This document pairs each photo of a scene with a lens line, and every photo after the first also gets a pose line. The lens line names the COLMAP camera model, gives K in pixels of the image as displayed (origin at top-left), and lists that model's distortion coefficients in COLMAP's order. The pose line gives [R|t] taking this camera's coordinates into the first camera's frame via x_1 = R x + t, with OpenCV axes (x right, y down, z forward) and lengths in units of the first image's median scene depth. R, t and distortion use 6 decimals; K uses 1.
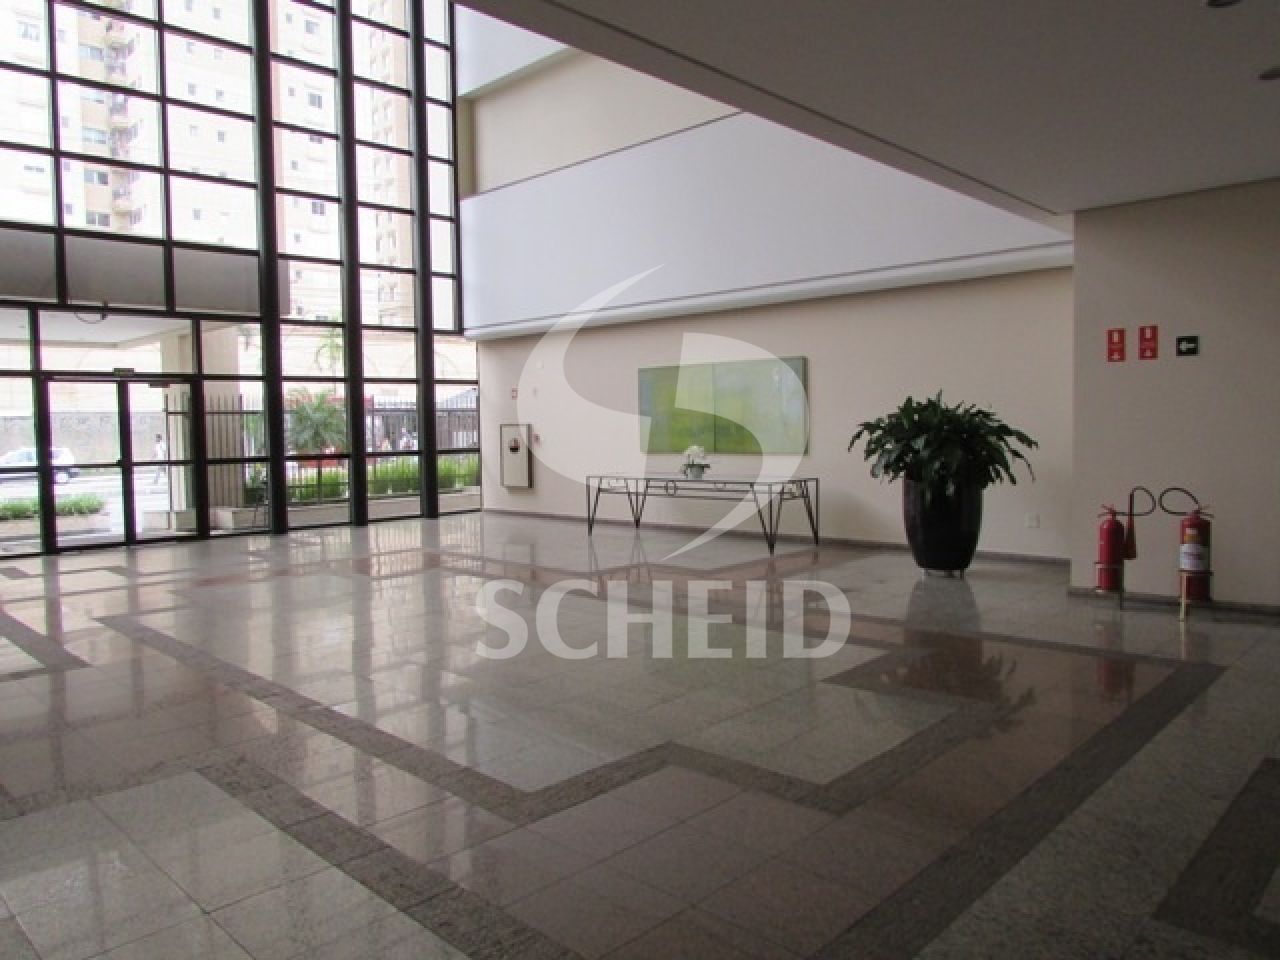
lens RADIAL K [[907.9, 0, 647.7], [0, 907.9, 484.2], [0, 0, 1]] dist [-0.027512, 0.005918]
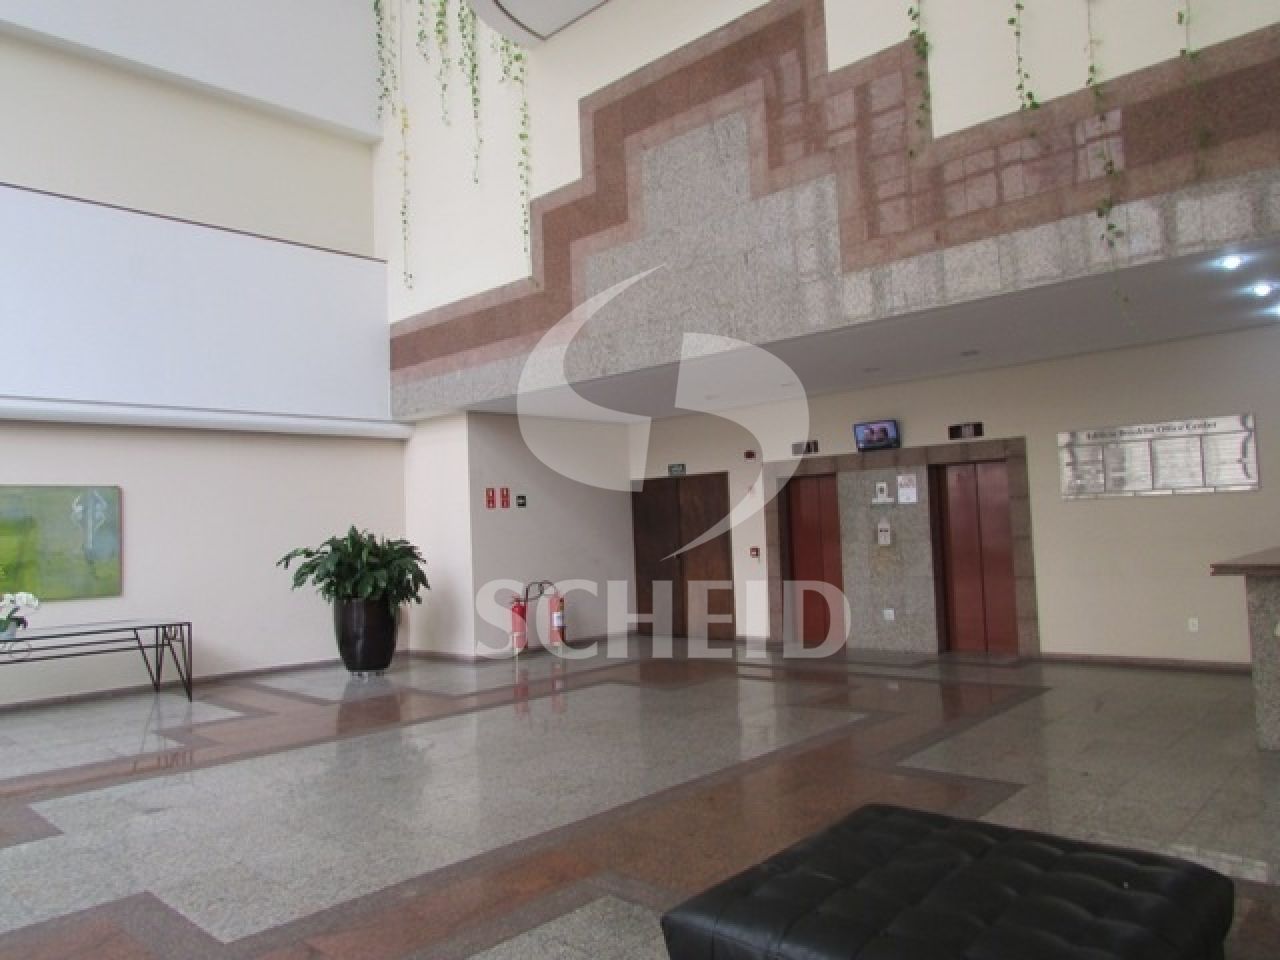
lens RADIAL K [[907.9, 0, 647.7], [0, 907.9, 484.2], [0, 0, 1]] dist [-0.027512, 0.005918]
pose [[-0.016460, 0.072131, 0.997259, -0.955425], [0.110113, 0.991458, -0.069894, -0.030560], [-0.993783, 0.108661, -0.024262, 0.659994]]
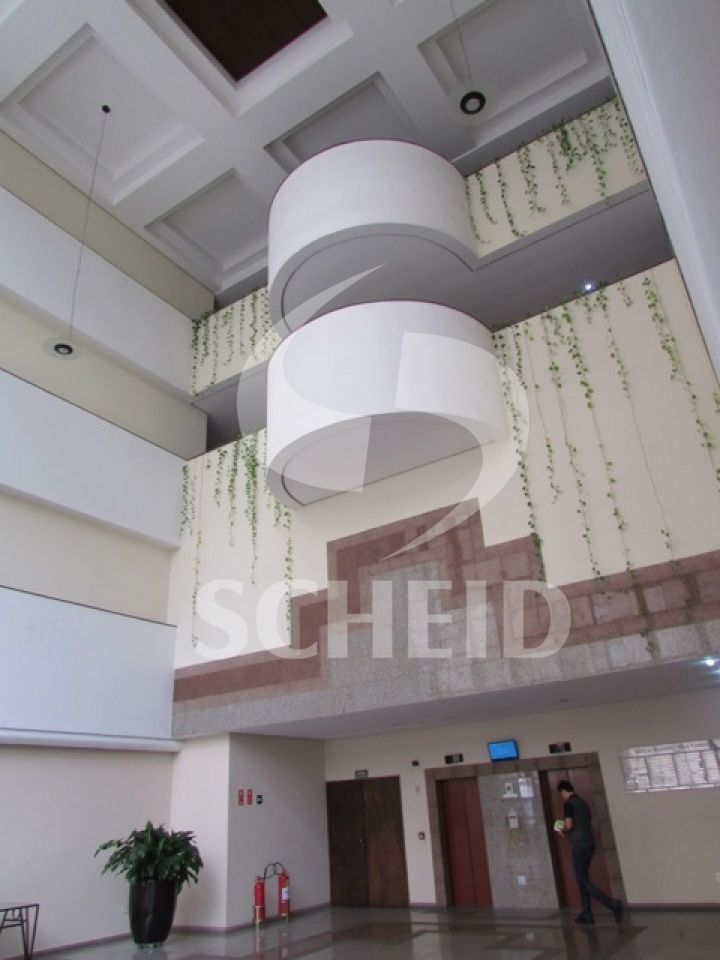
lens RADIAL K [[680.9, 0, 374.3], [0, 680.9, 484.5], [0, 0, 1]] dist [-0.027512, 0.005918]
pose [[-0.195357, 0.450195, 0.871298, -1.207941], [0.129906, 0.892466, -0.432006, -0.068354], [-0.972091, 0.028791, -0.232833, 0.911779]]
